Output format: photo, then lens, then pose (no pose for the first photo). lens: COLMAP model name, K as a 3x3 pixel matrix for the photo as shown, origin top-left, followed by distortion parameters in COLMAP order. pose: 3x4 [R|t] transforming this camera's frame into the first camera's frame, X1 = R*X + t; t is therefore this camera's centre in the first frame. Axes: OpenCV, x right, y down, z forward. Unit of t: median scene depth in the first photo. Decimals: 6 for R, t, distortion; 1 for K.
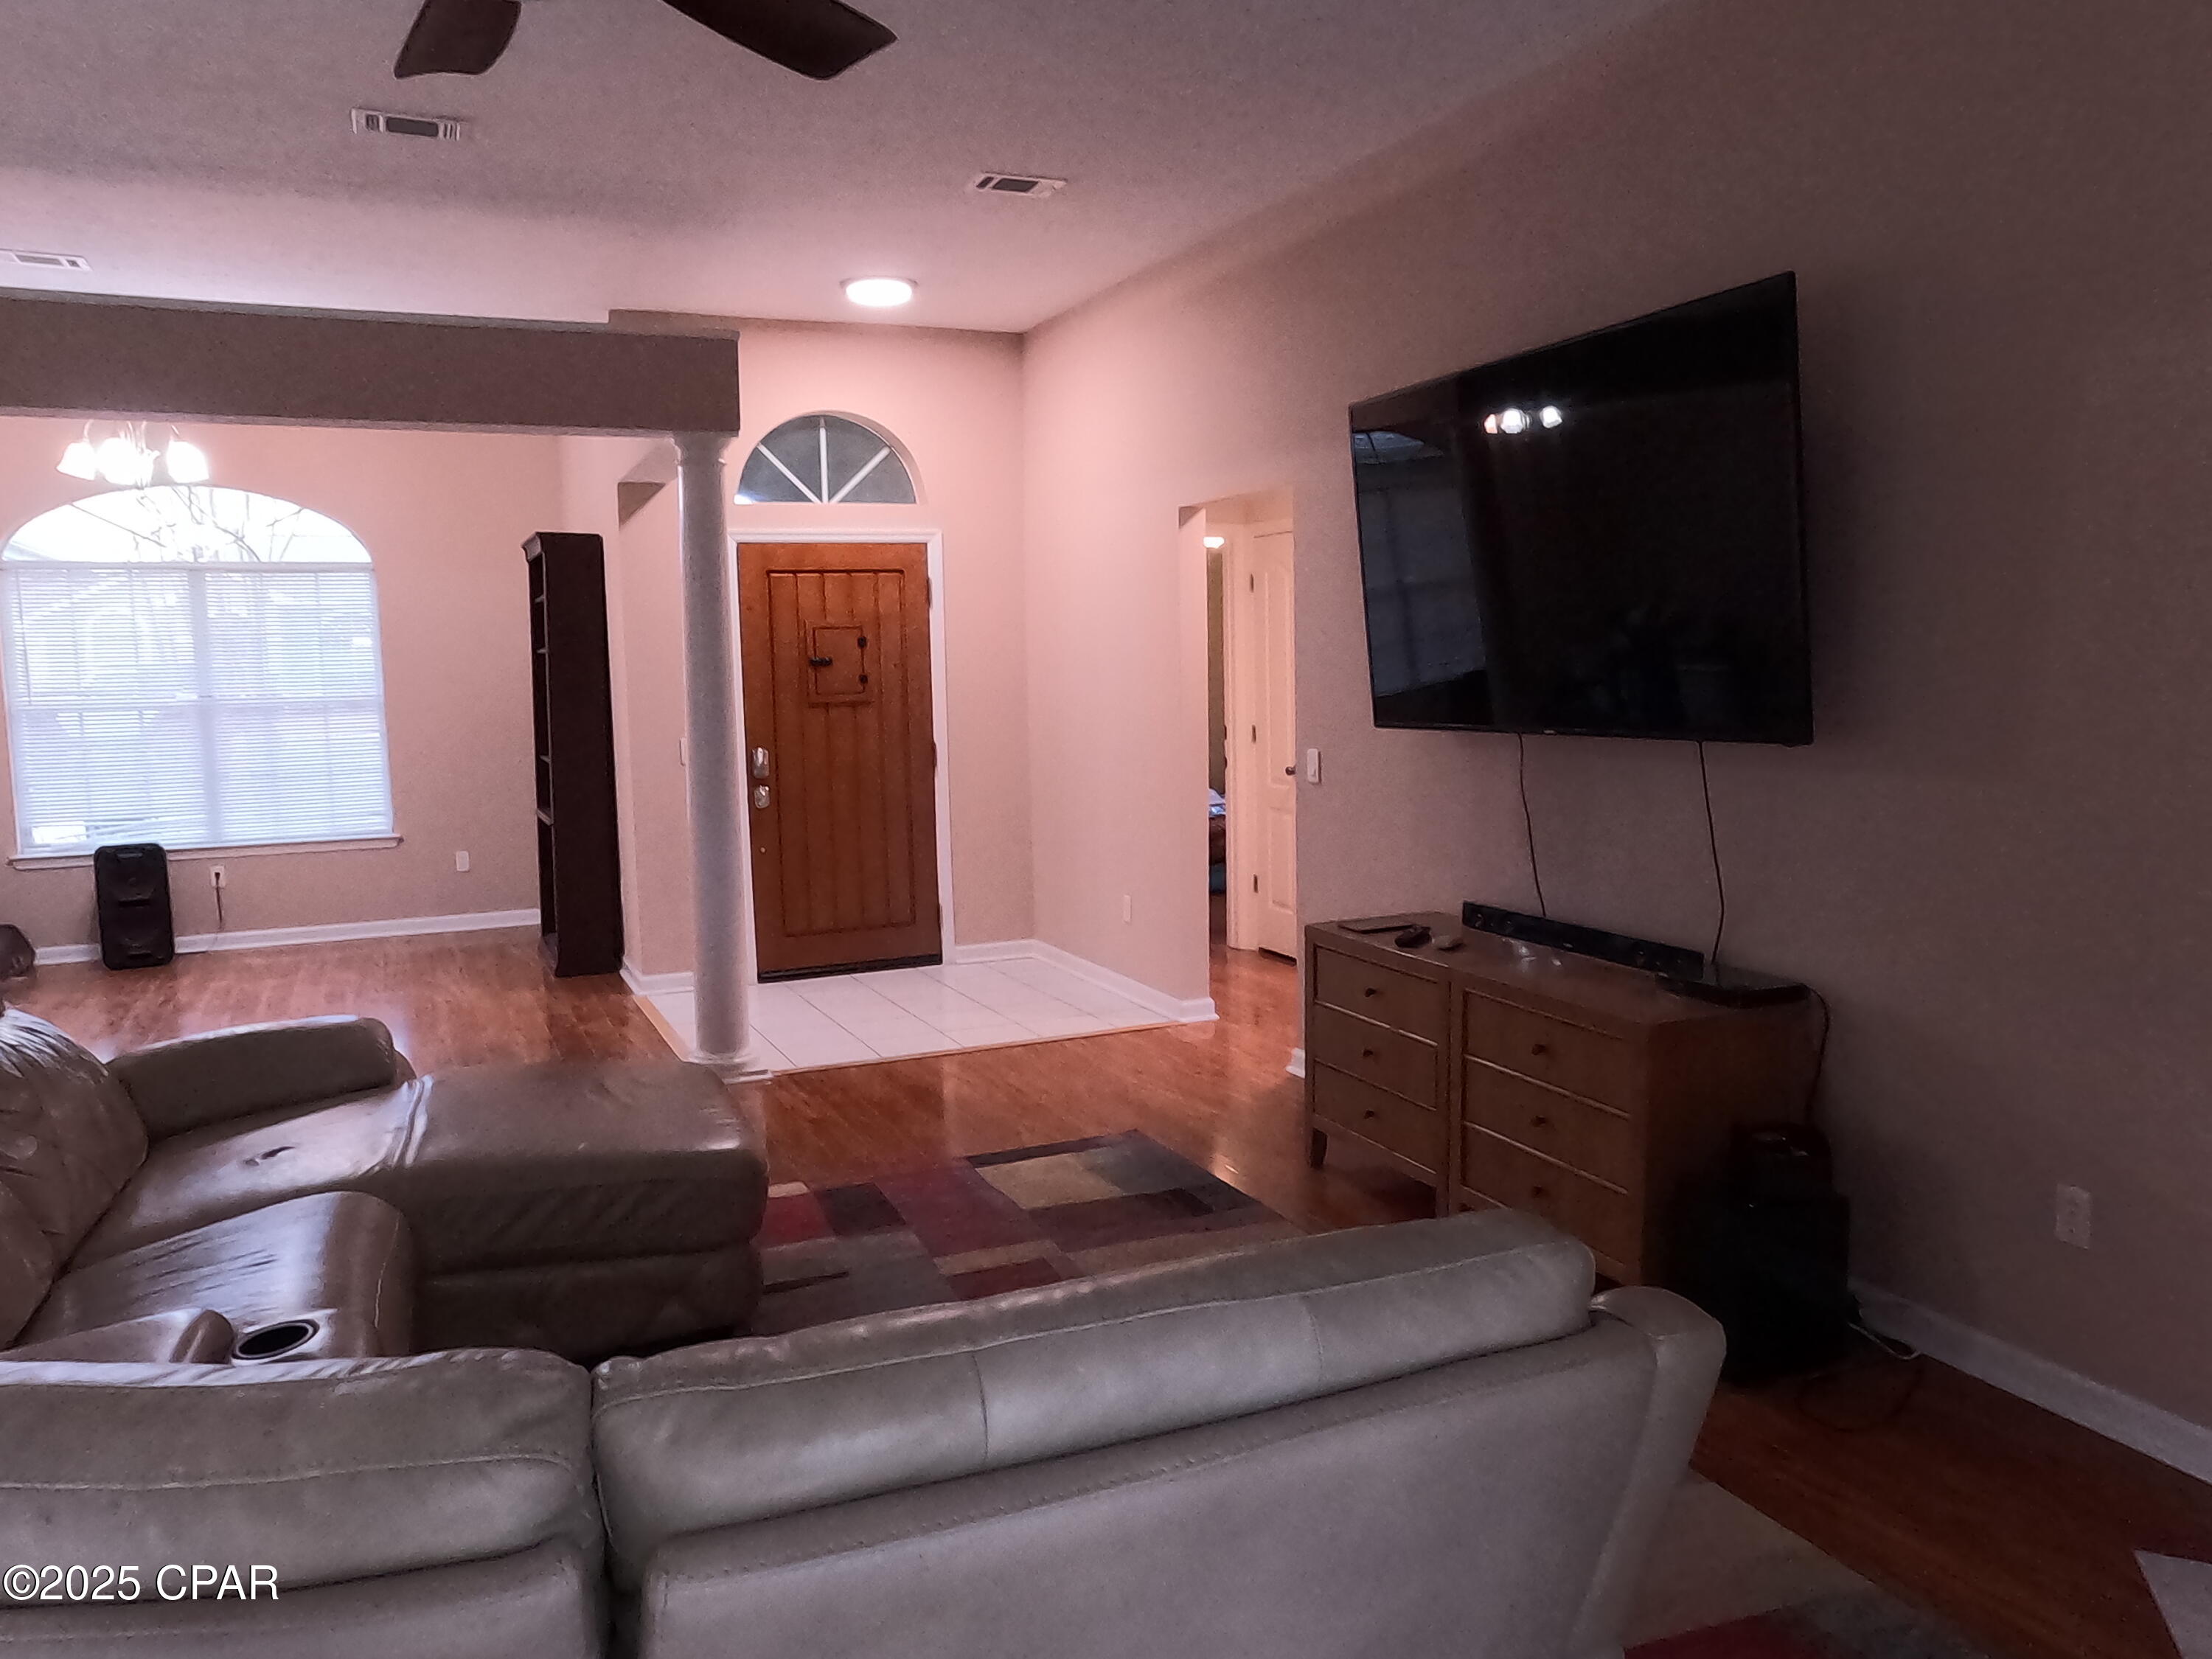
lens RADIAL K [[1604.9, 0, 1106.0], [0, 1604.9, 829.5], [0, 0, 1]] dist [-0.088757, 0.107069]
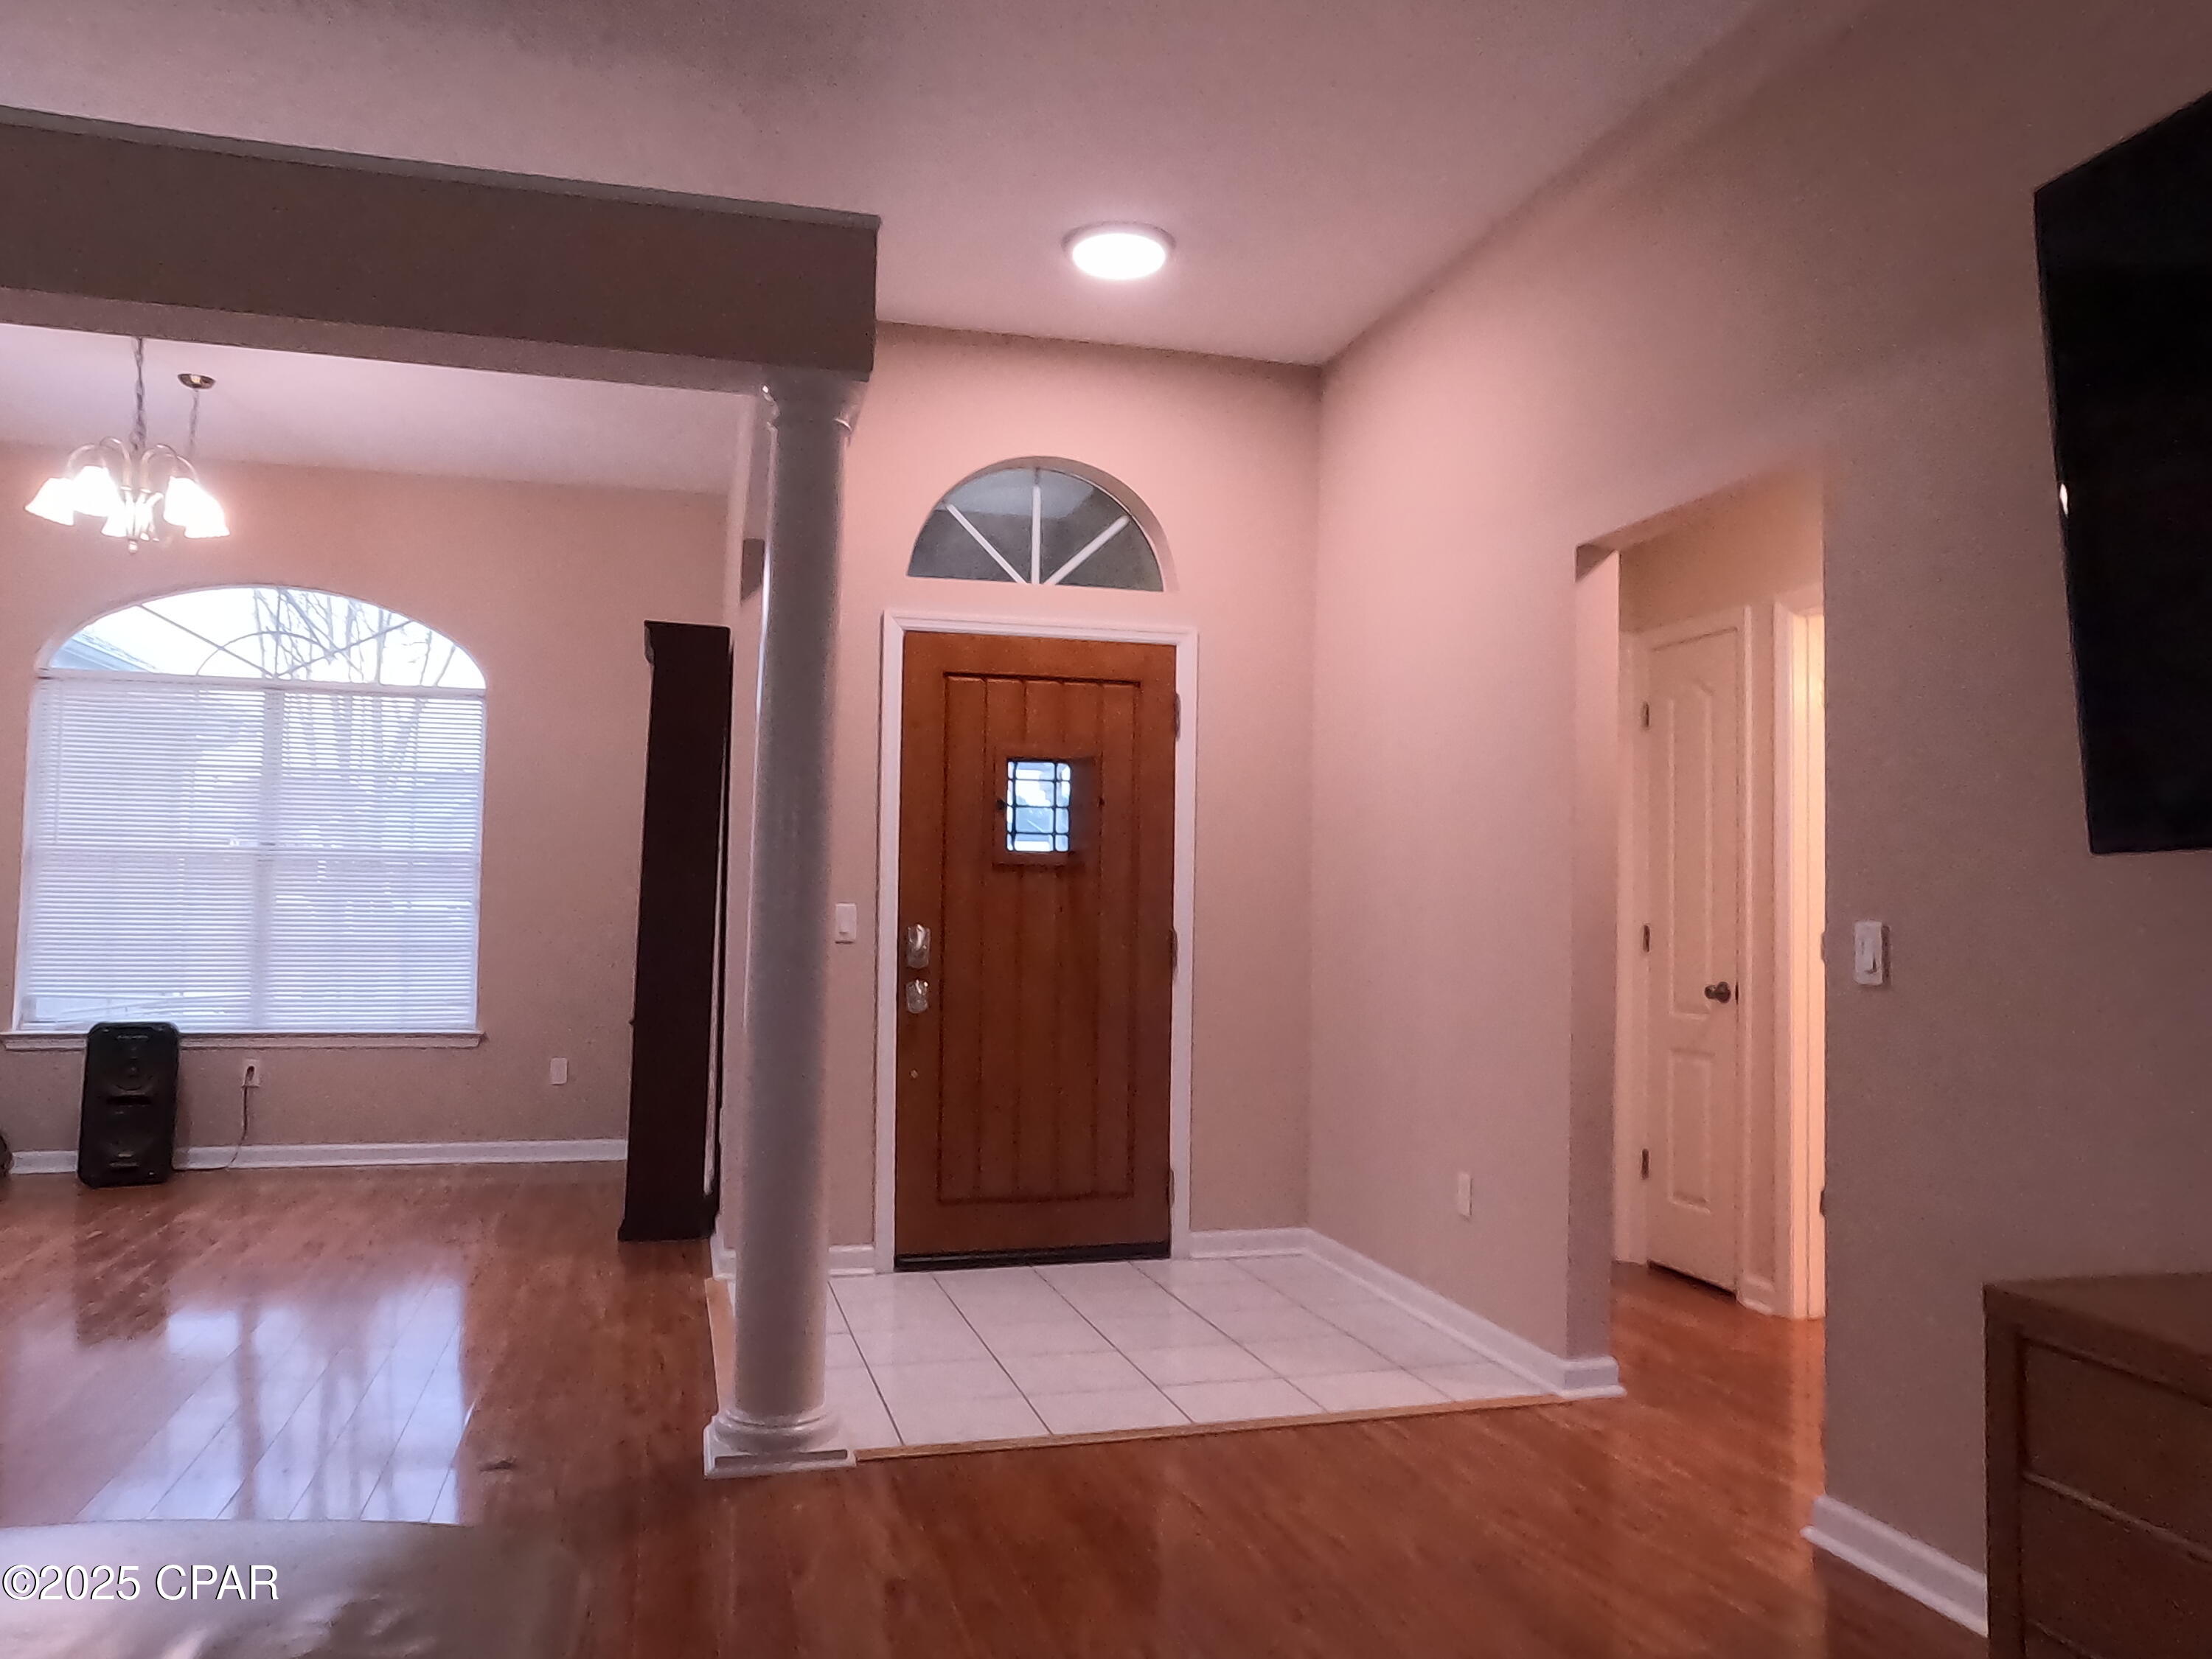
lens RADIAL K [[1656.0, 0, 1112.1], [0, 1656.0, 856.9], [0, 0, 1]] dist [-0.106470, 0.143526]
pose [[0.987647, 0.031236, -0.153552, -0.025241], [-0.051493, 0.990205, -0.129776, 0.007788], [0.147995, 0.136079, 0.979582, 0.297748]]
